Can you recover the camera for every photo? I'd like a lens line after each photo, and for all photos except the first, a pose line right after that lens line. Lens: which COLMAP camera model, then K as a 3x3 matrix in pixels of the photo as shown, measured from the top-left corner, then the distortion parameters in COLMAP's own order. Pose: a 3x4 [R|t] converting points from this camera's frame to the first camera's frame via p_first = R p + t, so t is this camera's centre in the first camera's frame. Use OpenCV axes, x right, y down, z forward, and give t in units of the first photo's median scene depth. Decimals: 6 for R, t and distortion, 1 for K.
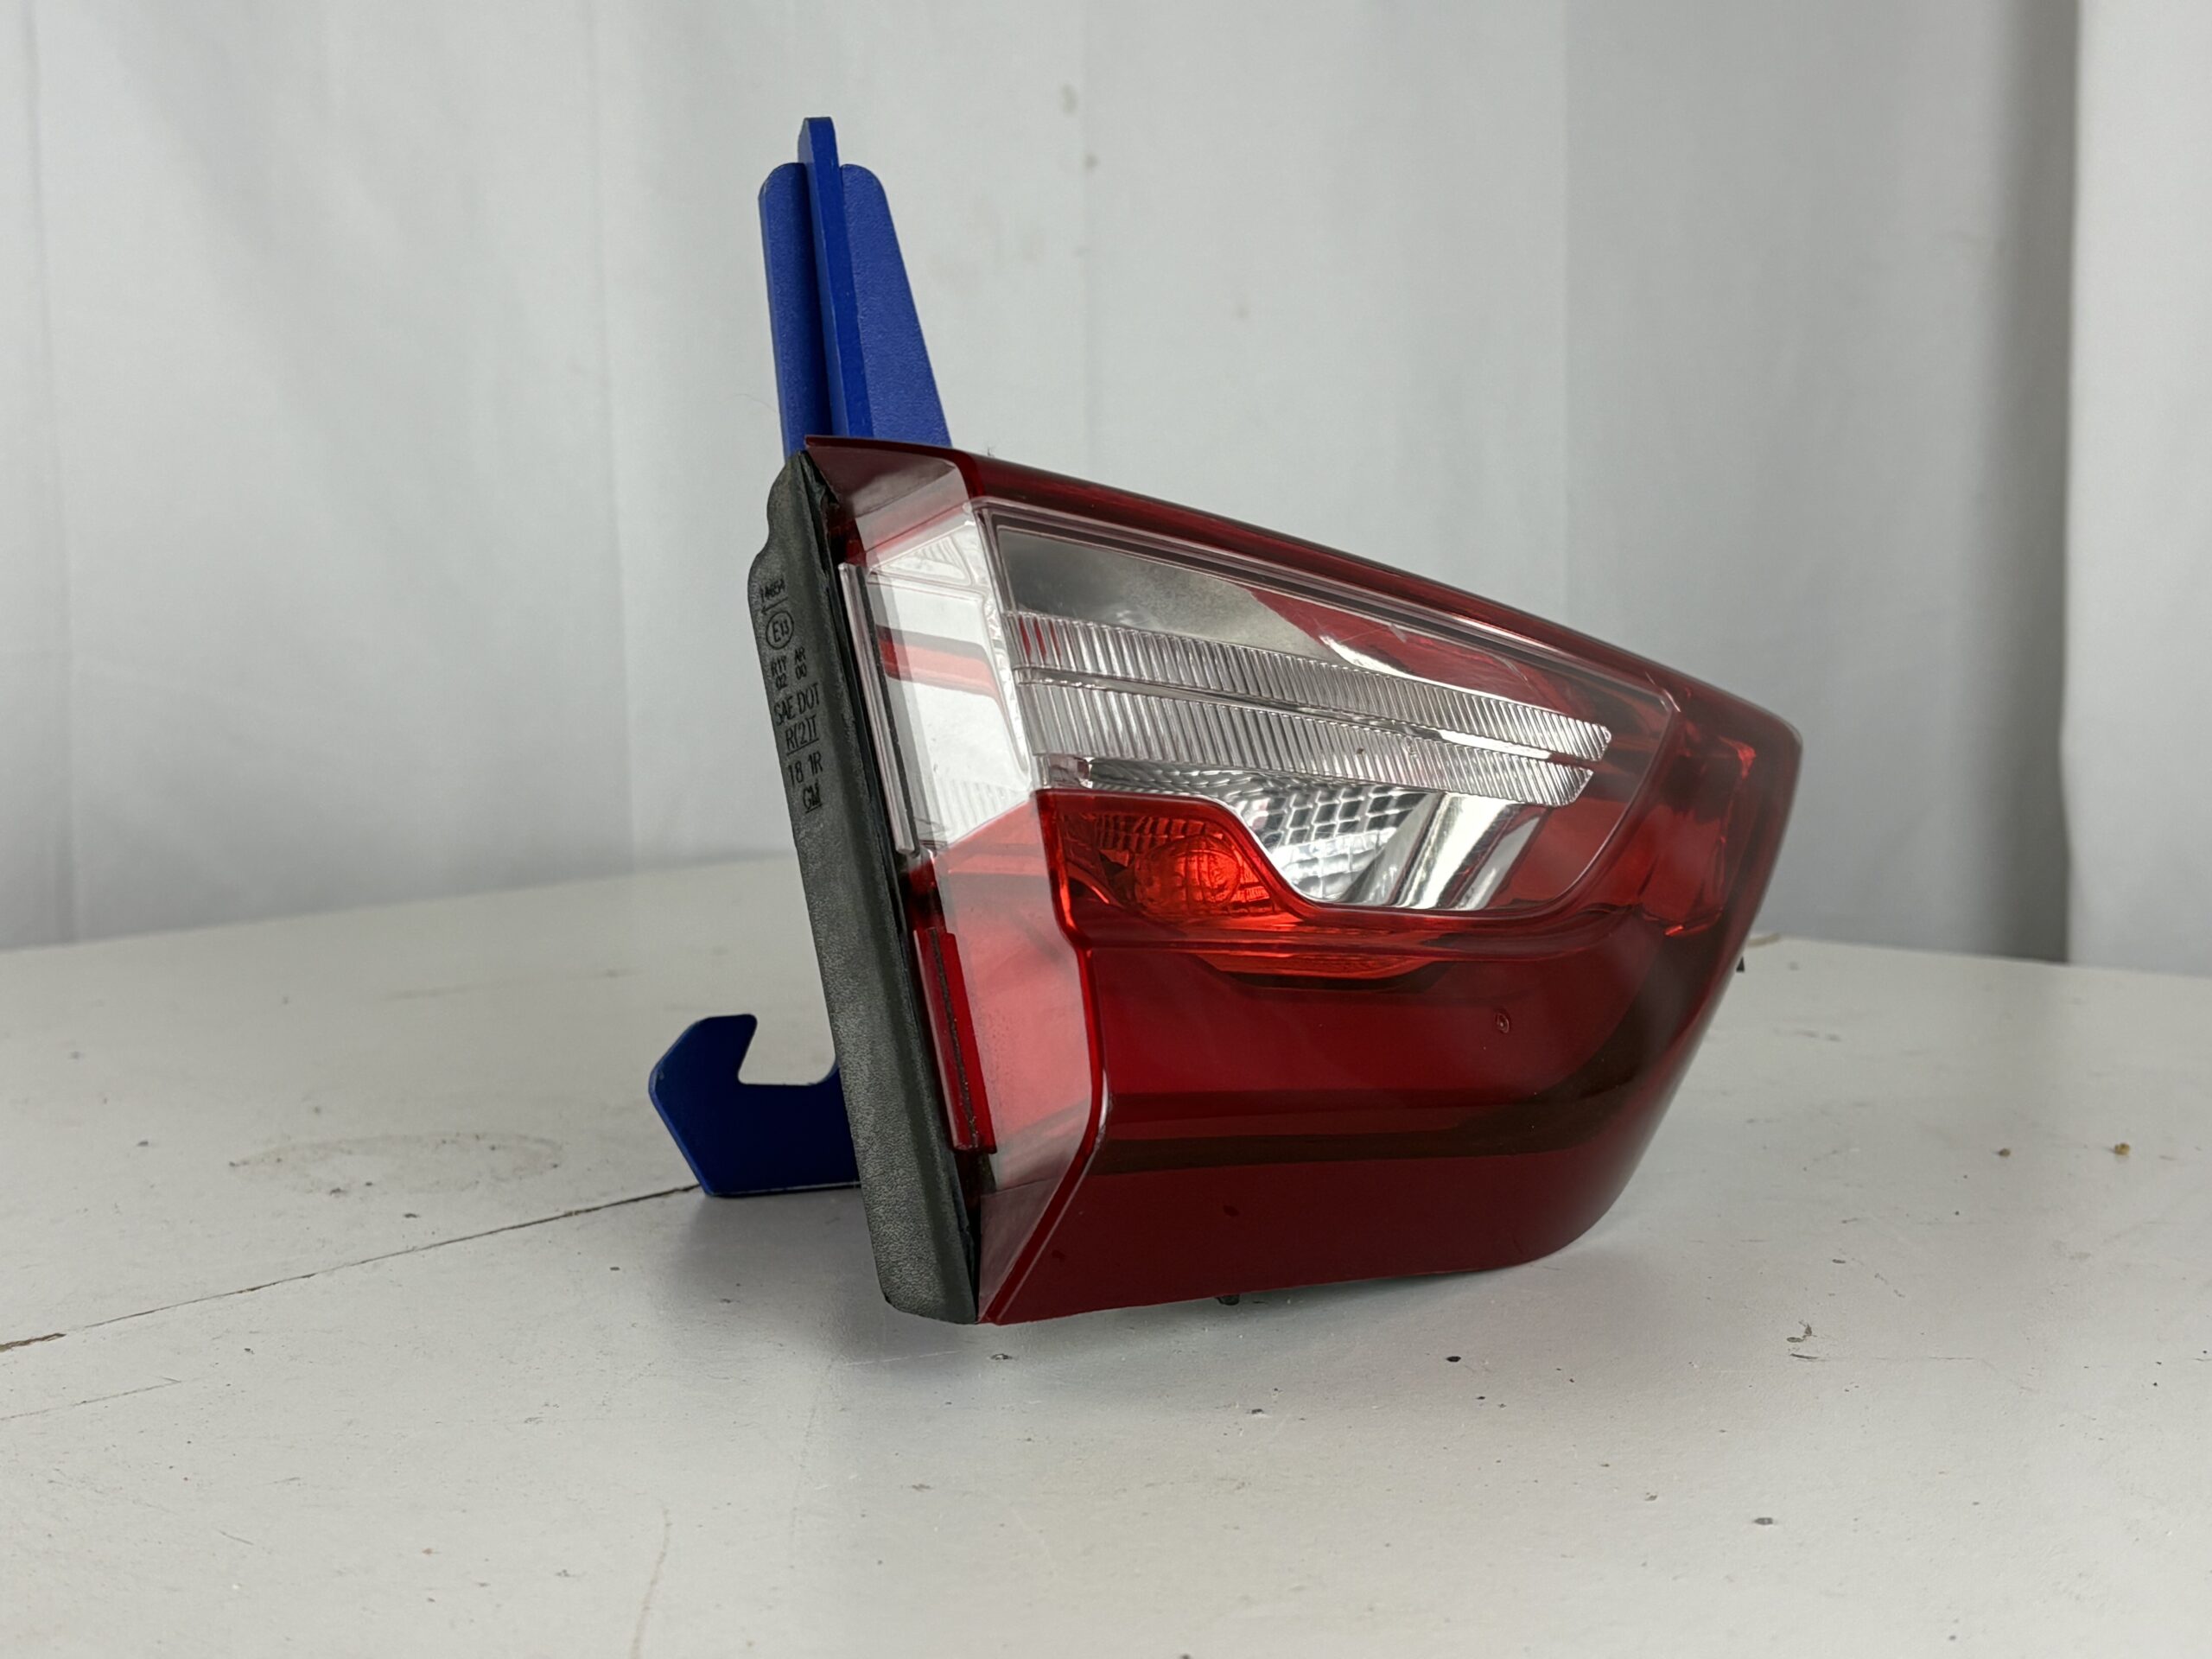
lens RADIAL K [[3088.3, 0, 1106.0], [0, 3088.3, 829.5], [0, 0, 1]] dist [0.116684, 0.027352]
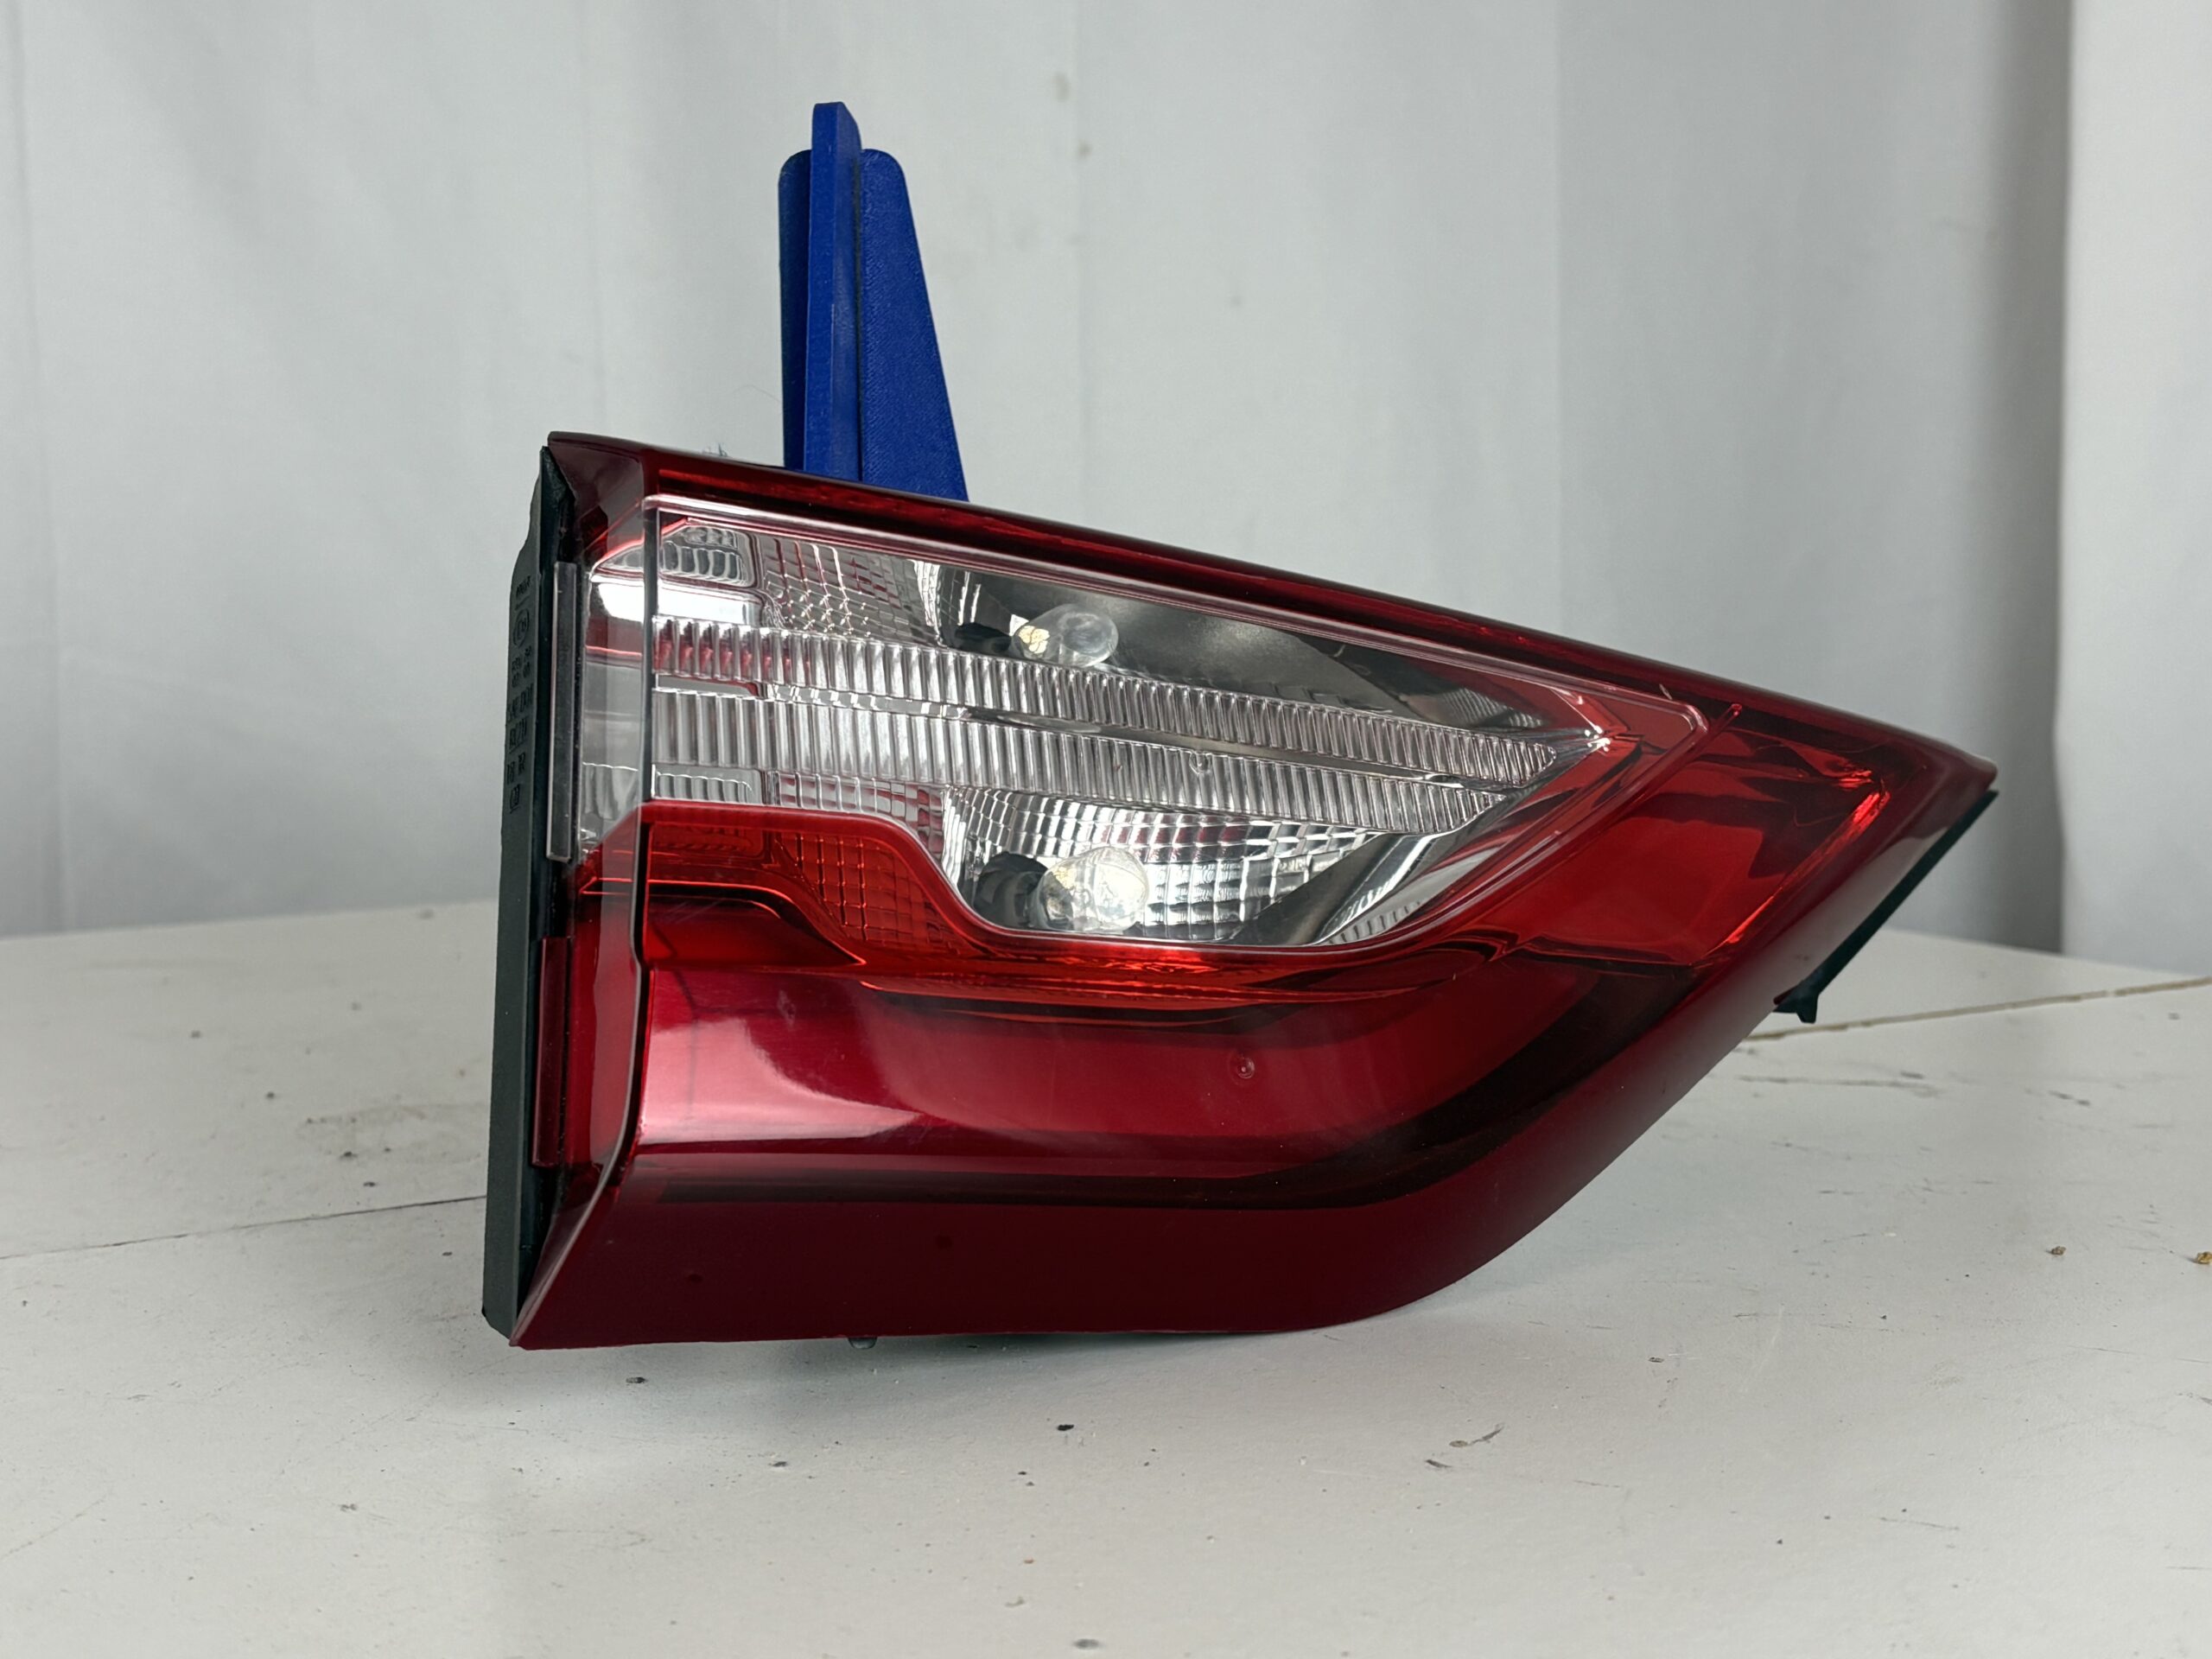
lens RADIAL K [[3088.3, 0, 1106.0], [0, 3088.3, 829.5], [0, 0, 1]] dist [0.116684, 0.027352]
pose [[0.943156, 0.038199, -0.330147, 0.347380], [-0.034480, 0.999259, 0.017115, -0.020264], [0.330556, -0.004759, 0.943774, 0.105417]]
